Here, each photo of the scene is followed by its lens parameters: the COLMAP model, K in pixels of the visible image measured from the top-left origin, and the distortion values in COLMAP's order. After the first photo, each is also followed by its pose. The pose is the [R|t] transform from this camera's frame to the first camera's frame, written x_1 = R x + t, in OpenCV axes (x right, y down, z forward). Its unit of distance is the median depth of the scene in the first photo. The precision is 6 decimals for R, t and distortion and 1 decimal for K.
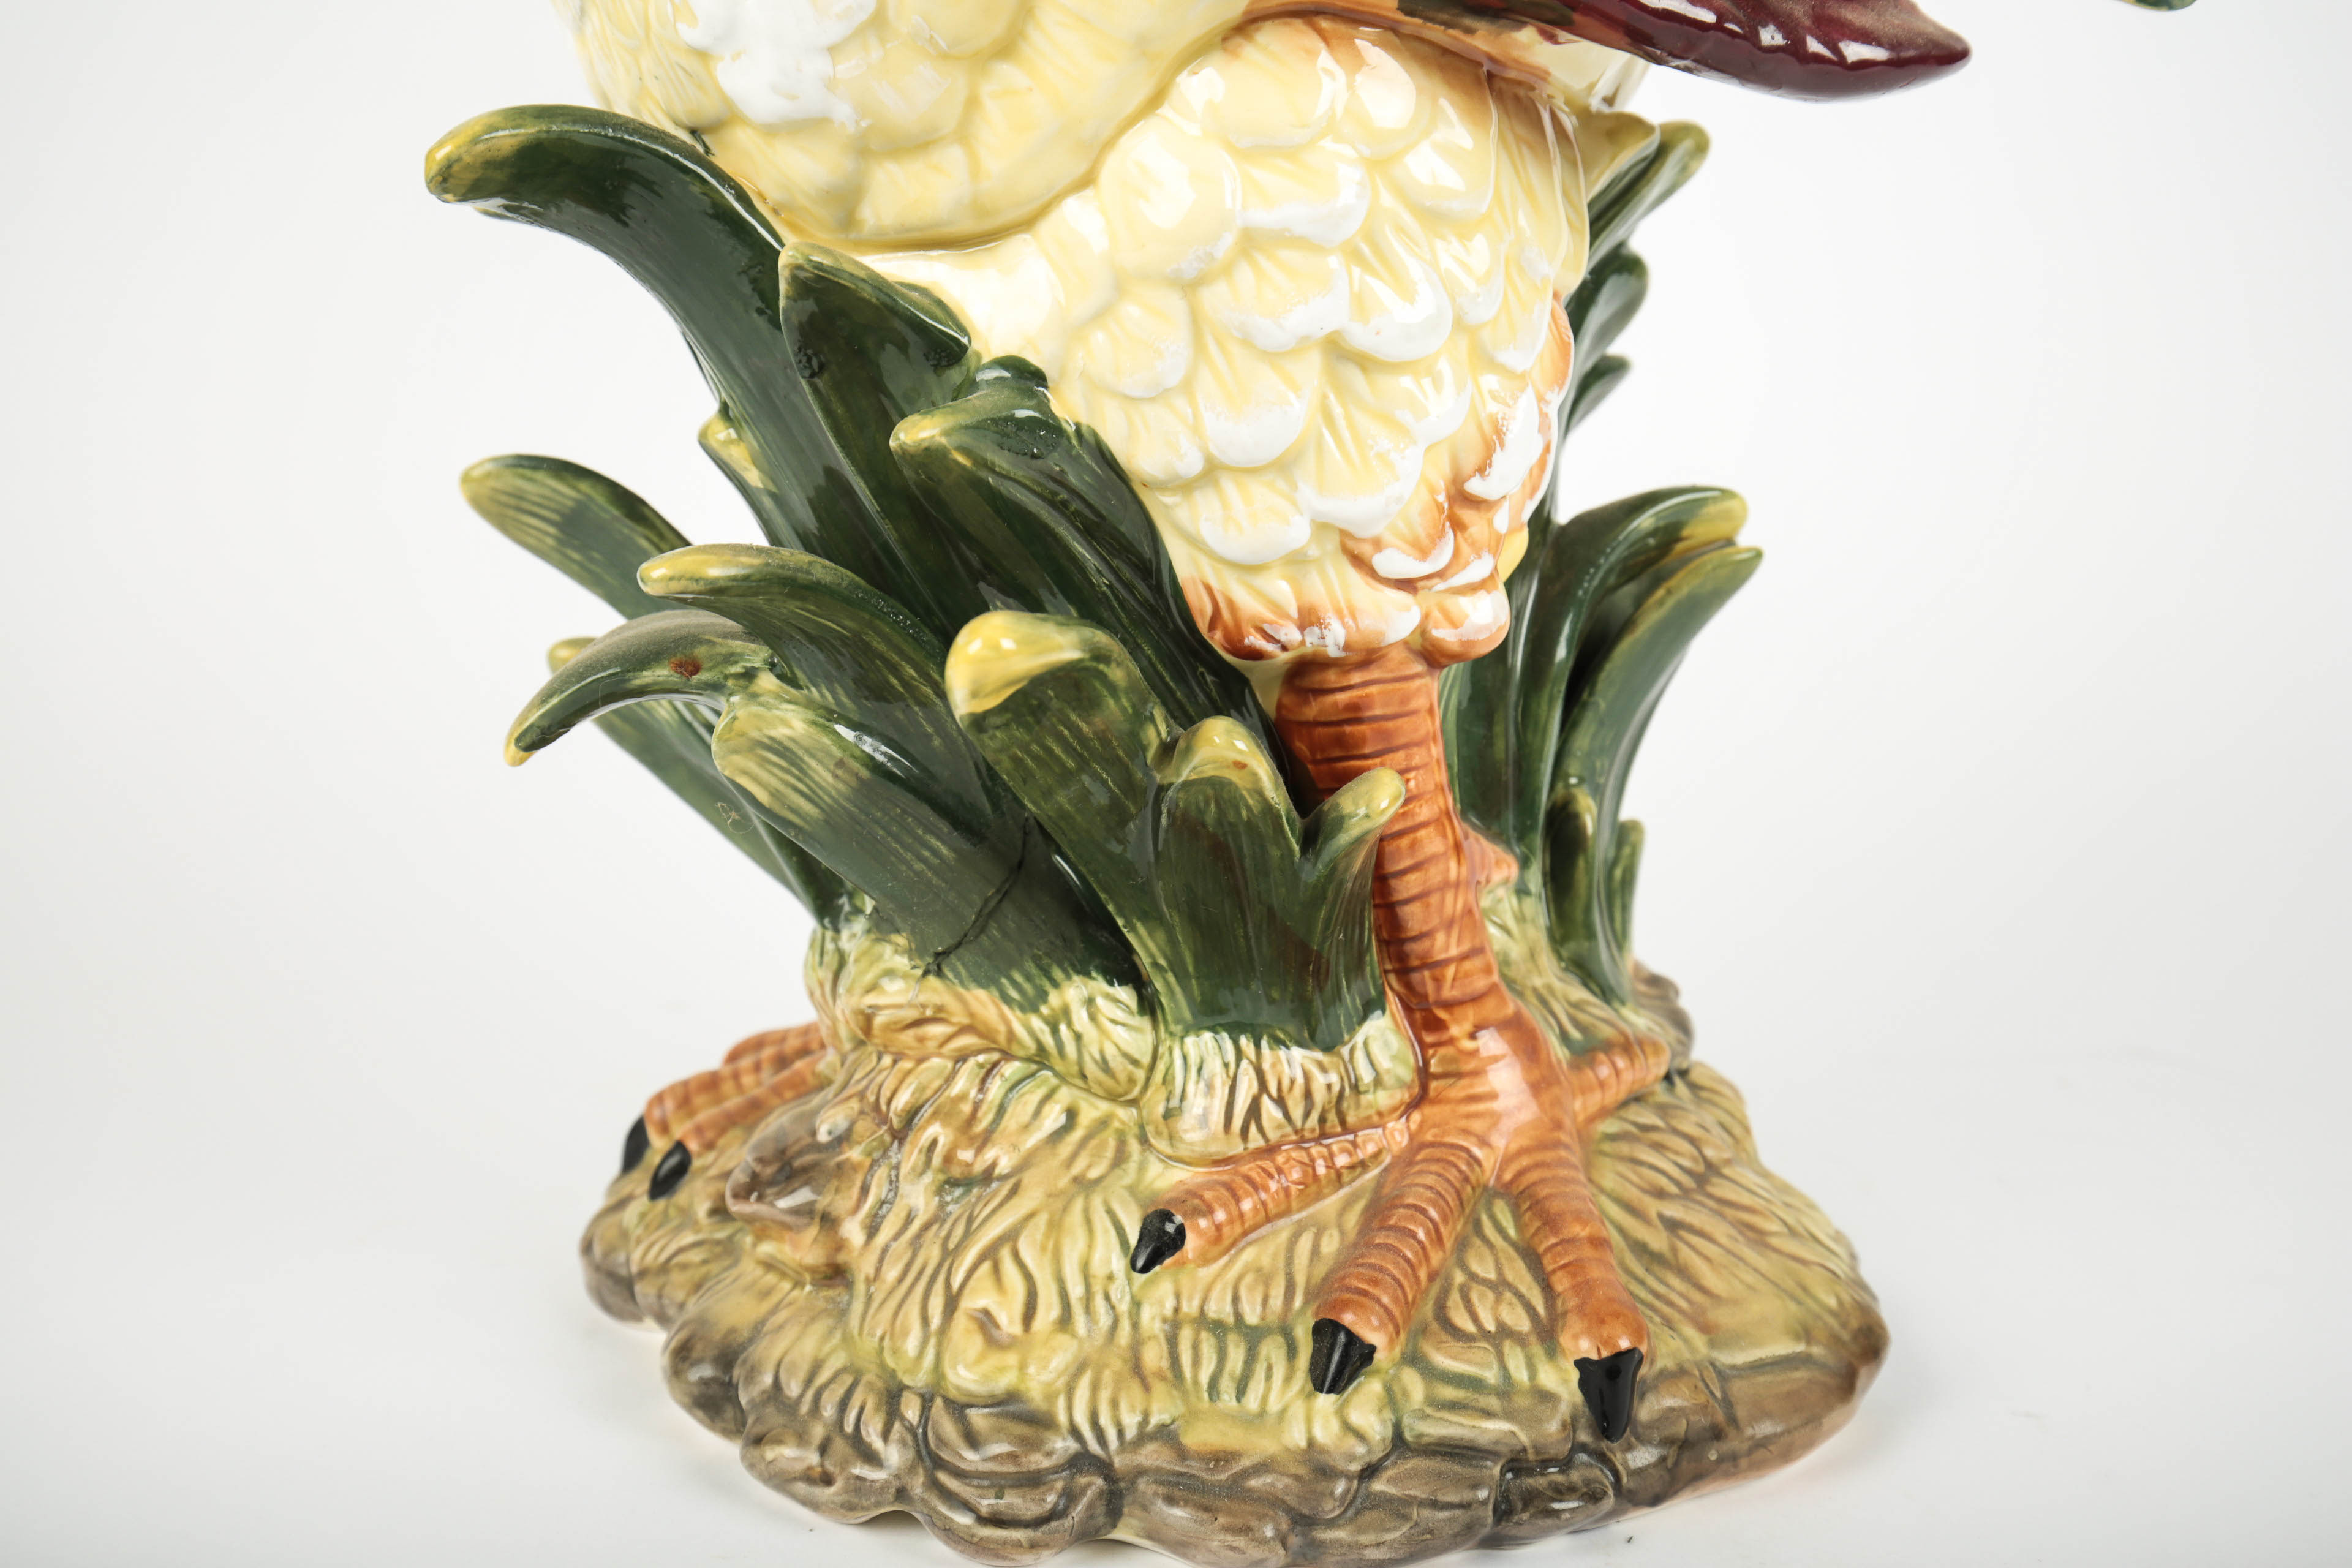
lens RADIAL K [[2116.6, 0, 1188.4], [0, 2116.6, 784.0], [0, 0, 1]] dist [0.037060, 0.001600]
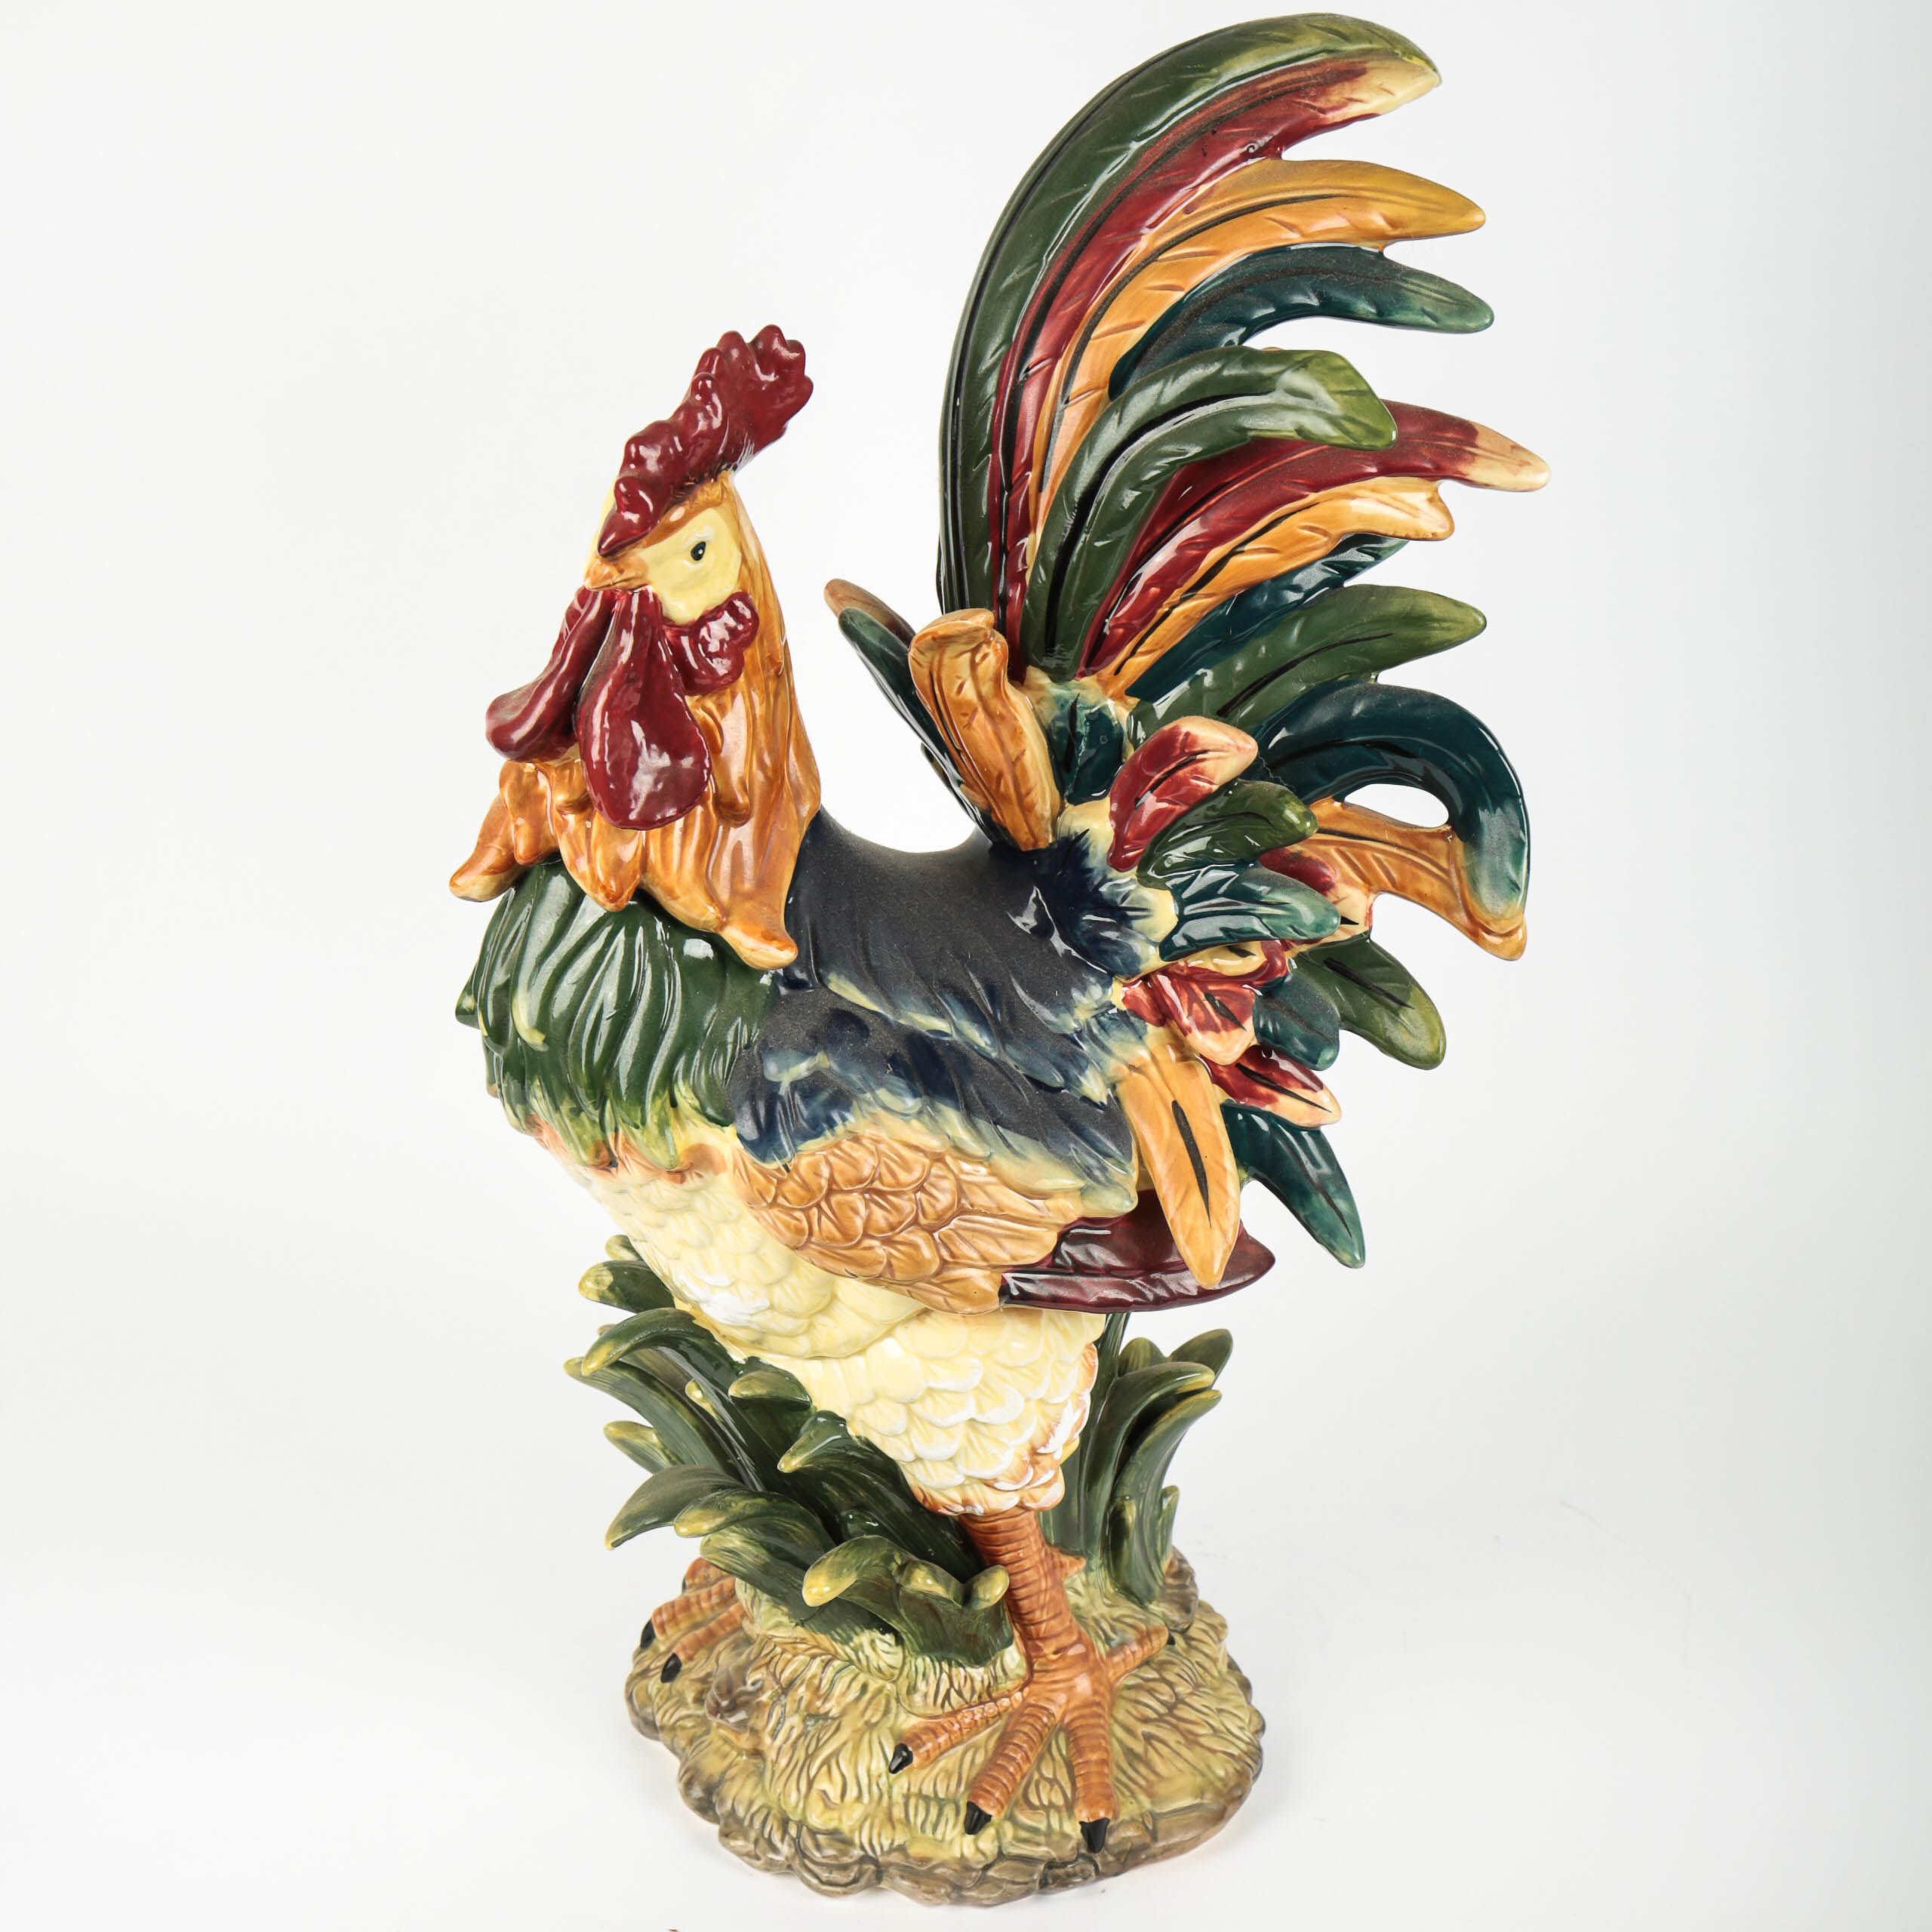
lens RADIAL K [[2763.9, 0, 963.2], [0, 2763.9, 1059.6], [0, 0, 1]] dist [0.033785, 0.000000]
pose [[0.997927, 0.013495, -0.062926, 0.222232], [0.001043, 0.974249, 0.225473, -1.148248], [0.064349, -0.225071, 0.972215, -1.652856]]
